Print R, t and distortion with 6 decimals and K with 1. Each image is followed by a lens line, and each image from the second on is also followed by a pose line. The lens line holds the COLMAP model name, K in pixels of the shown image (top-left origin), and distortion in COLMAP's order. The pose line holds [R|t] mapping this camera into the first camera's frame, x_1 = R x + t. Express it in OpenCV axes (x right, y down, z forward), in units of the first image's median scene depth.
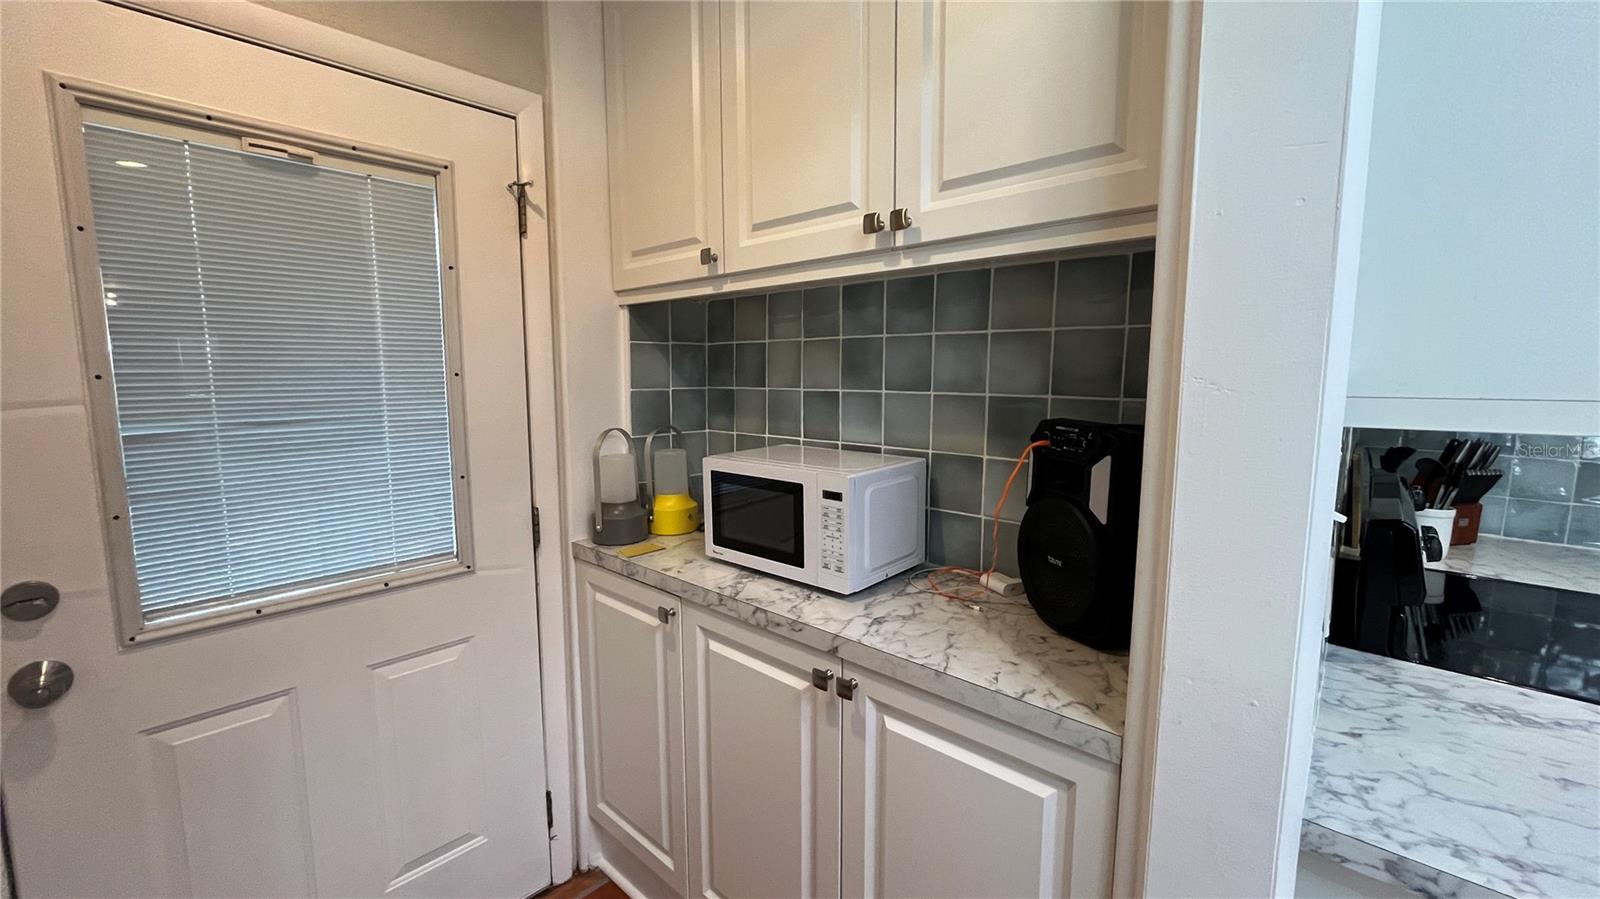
lens RADIAL K [[641.9, 0, 796.4], [0, 641.9, 445.5], [0, 0, 1]] dist [-0.003021, 0.000189]
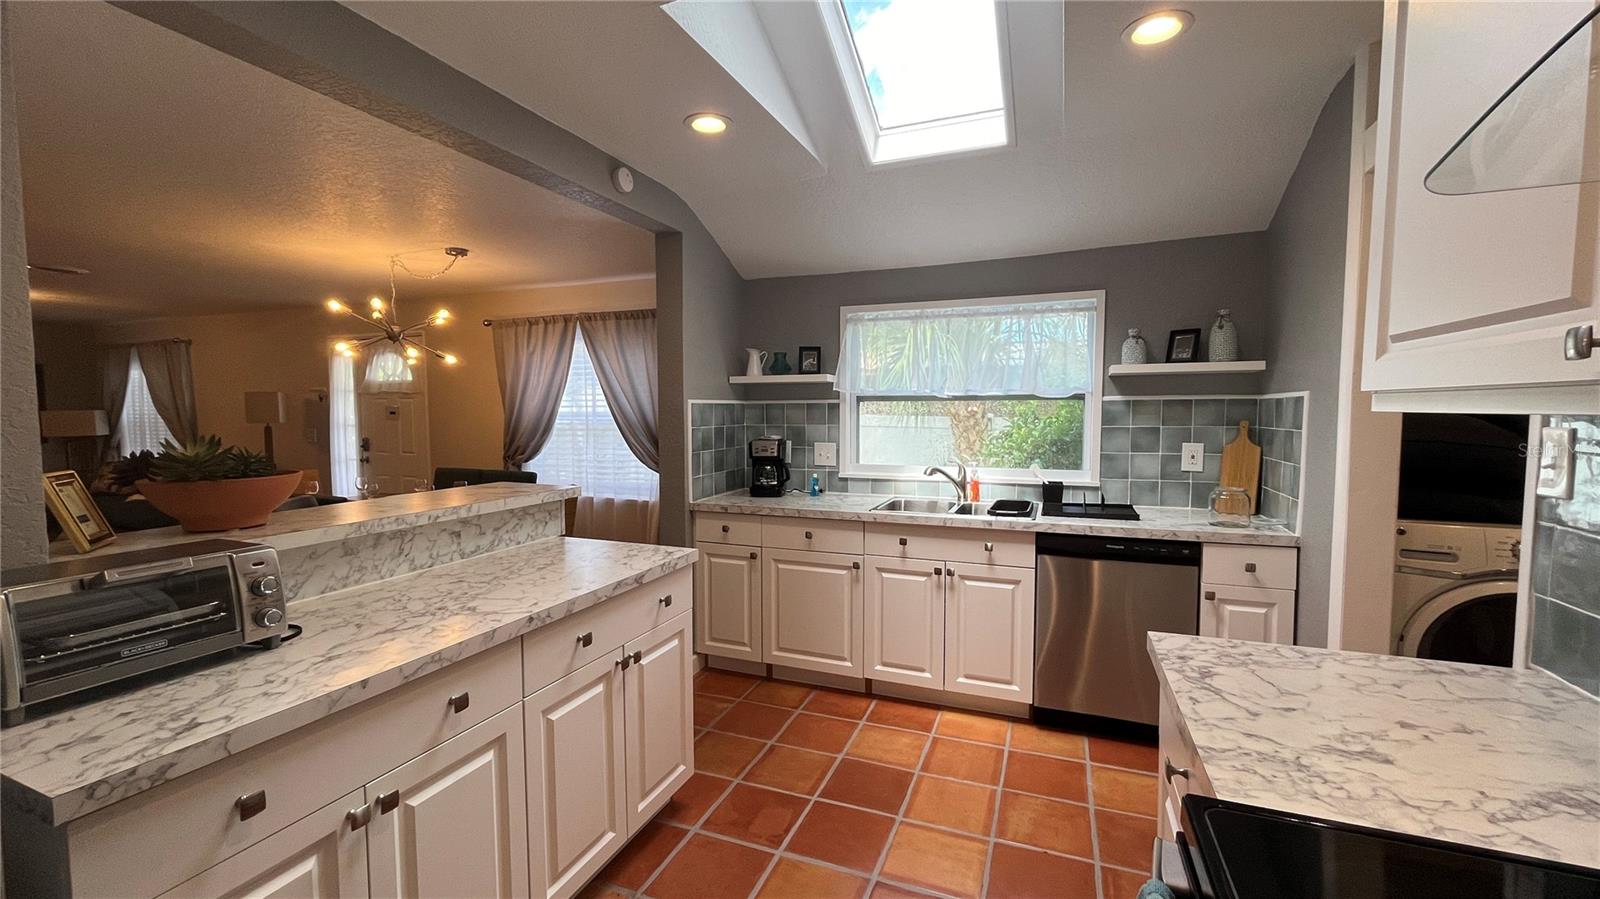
lens RADIAL K [[641.9, 0, 801.0], [0, 641.9, 443.6], [0, 0, 1]] dist [-0.003021, 0.000189]
pose [[-0.939193, 0.018483, -0.342891, 1.529201], [-0.042151, 0.984794, 0.168535, -0.067850], [0.340792, 0.172740, -0.924133, 0.884597]]
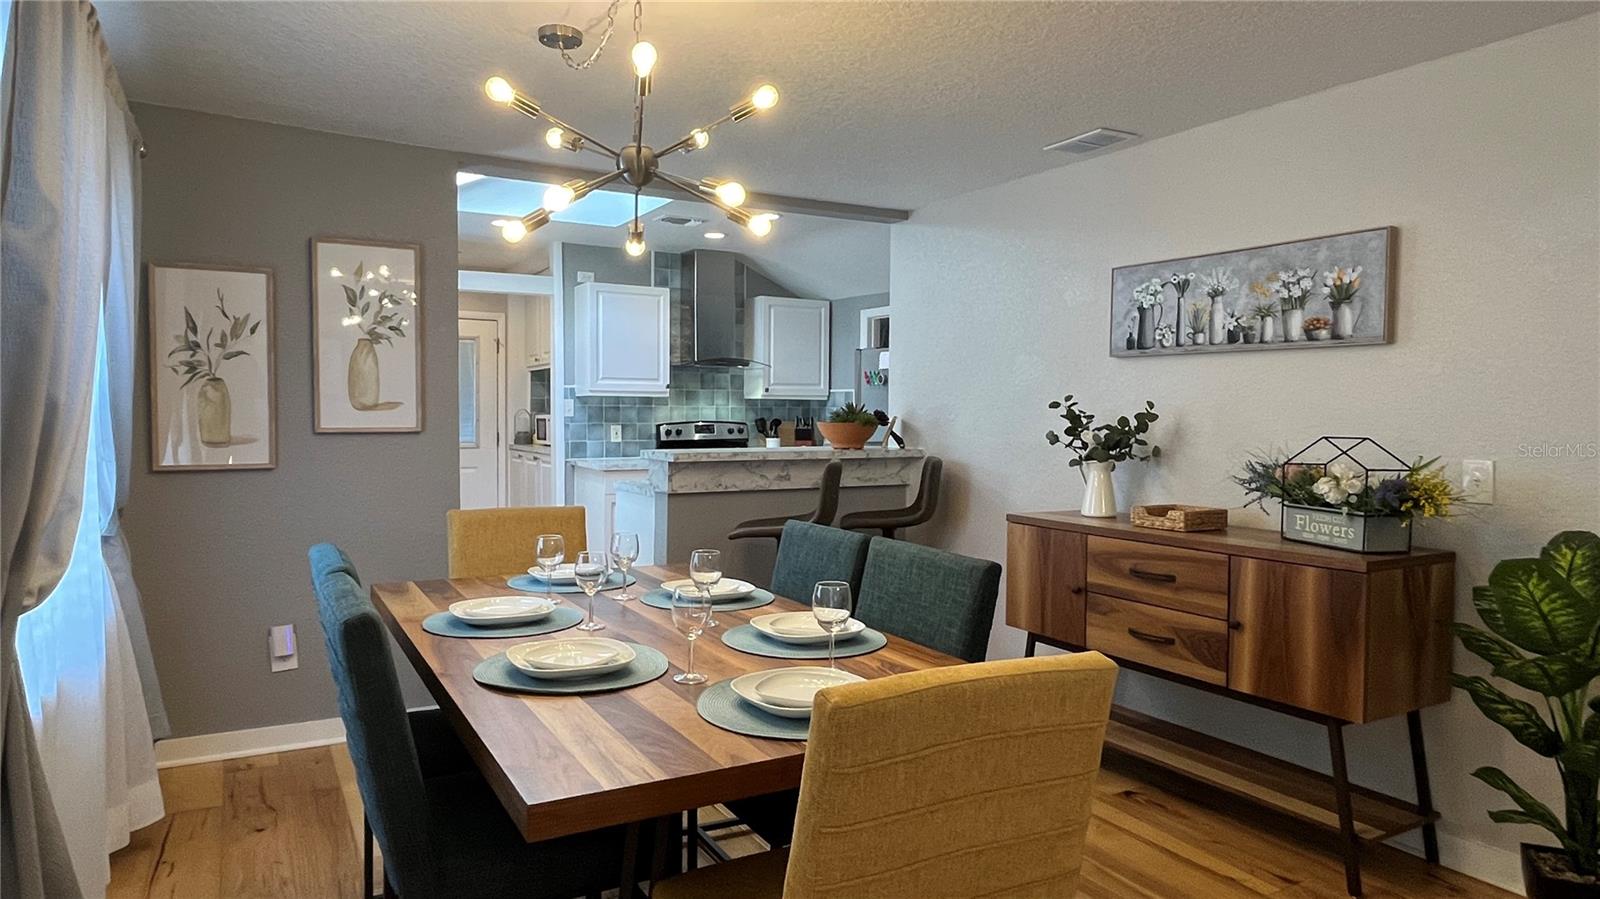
lens RADIAL K [[949.8, 0, 796.6], [0, 949.8, 445.3], [0, 0, 1]] dist [-0.000558, -0.000017]
pose [[0.953673, 0.014213, -0.300508, 2.923186], [-0.040008, 0.996003, -0.079859, 0.568049], [0.298172, 0.088182, 0.950430, -3.683417]]
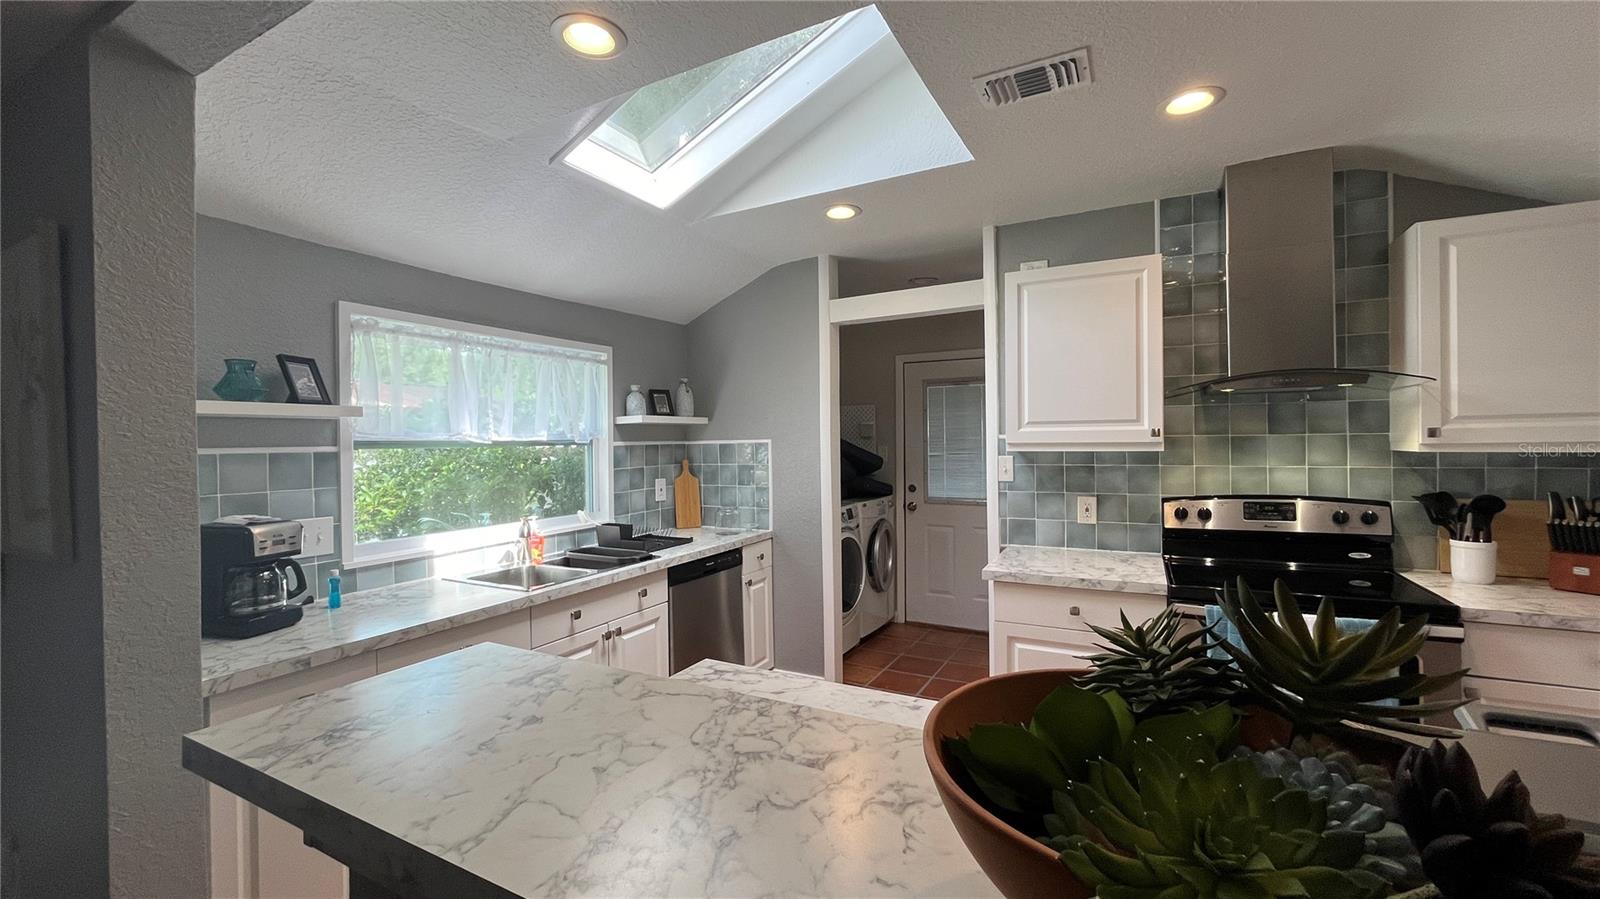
lens RADIAL K [[641.9, 0, 797.3], [0, 641.9, 445.3], [0, 0, 1]] dist [-0.003021, 0.000189]
pose [[0.241776, 0.000855, -0.970332, 2.336001], [-0.105909, 0.994048, -0.025514, 0.099209], [0.964535, 0.108935, 0.240428, -0.727813]]
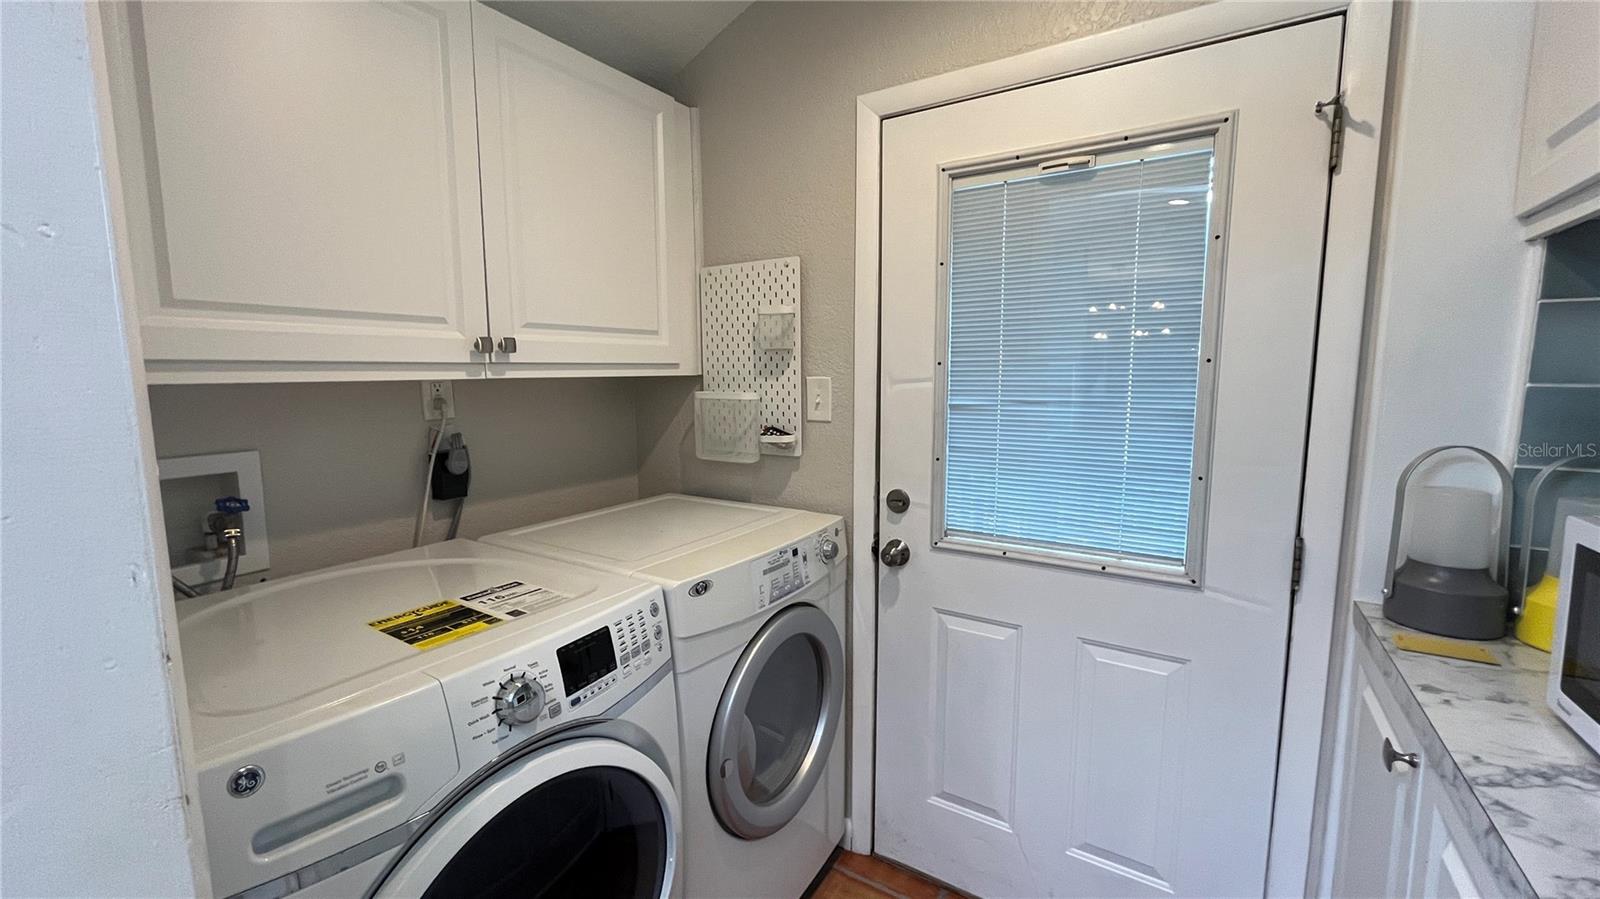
lens RADIAL K [[641.9, 0, 794.9], [0, 641.9, 445.6], [0, 0, 1]] dist [-0.003021, 0.000189]
pose [[0.170611, 0.112548, -0.978890, 0.247196], [-0.112979, 0.989138, 0.094035, -0.015220], [0.978840, 0.094551, 0.181473, 0.313890]]
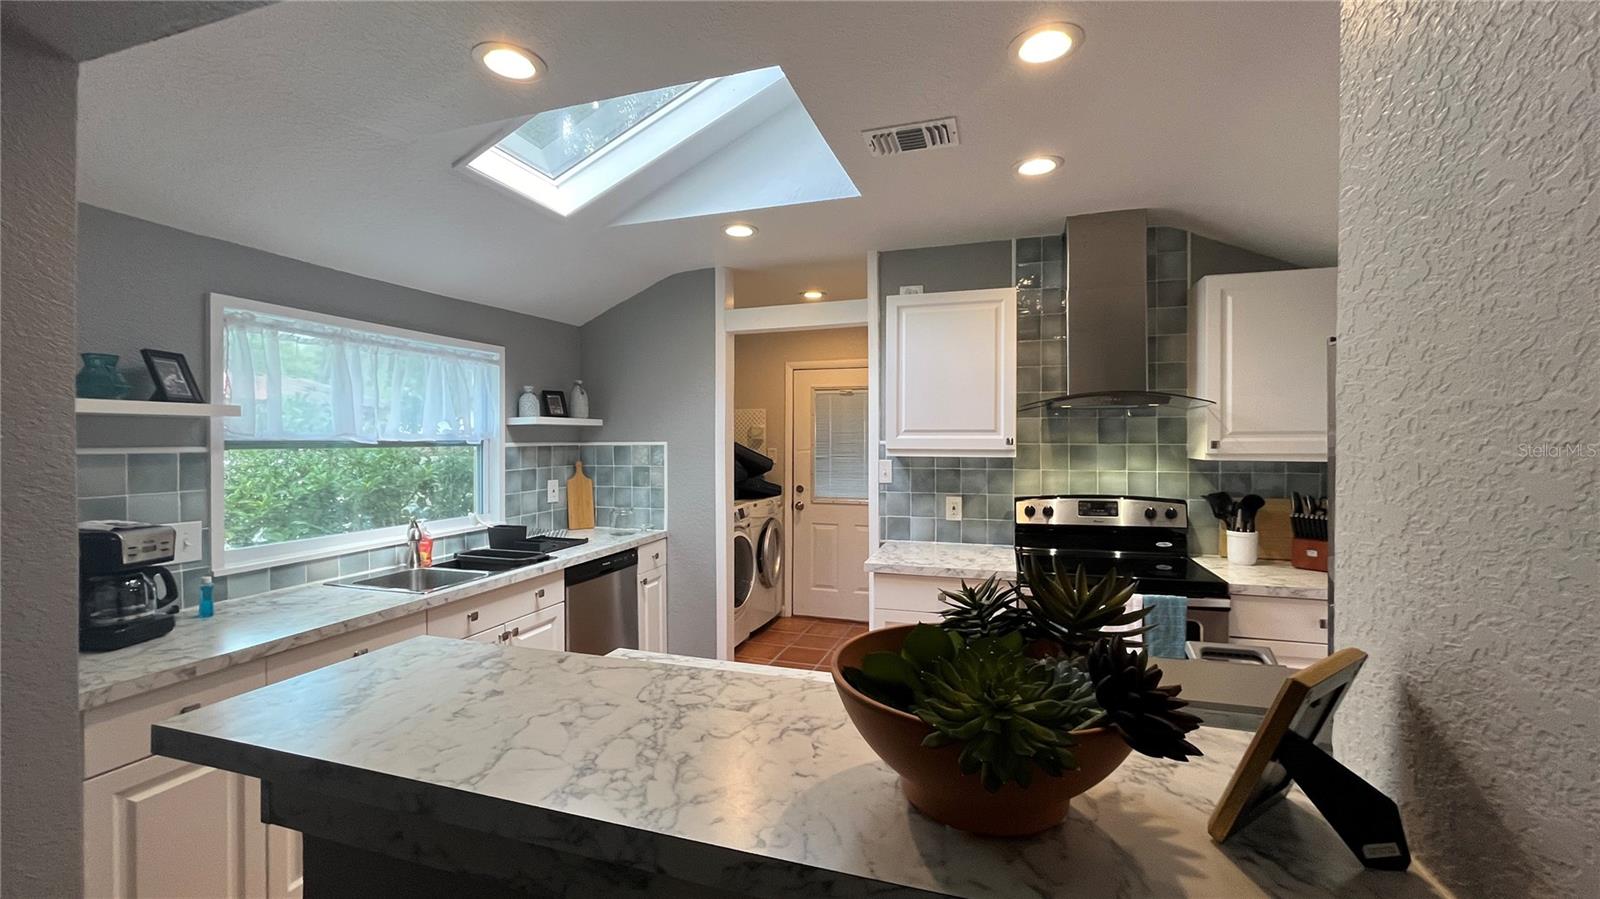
lens RADIAL K [[641.9, 0, 796.4], [0, 641.9, 444.5], [0, 0, 1]] dist [-0.003021, 0.000189]
pose [[0.408446, 0.003854, -0.912774, 2.452788], [-0.110329, 0.992868, -0.045178, 0.092640], [0.906090, 0.119158, 0.405958, -0.803777]]
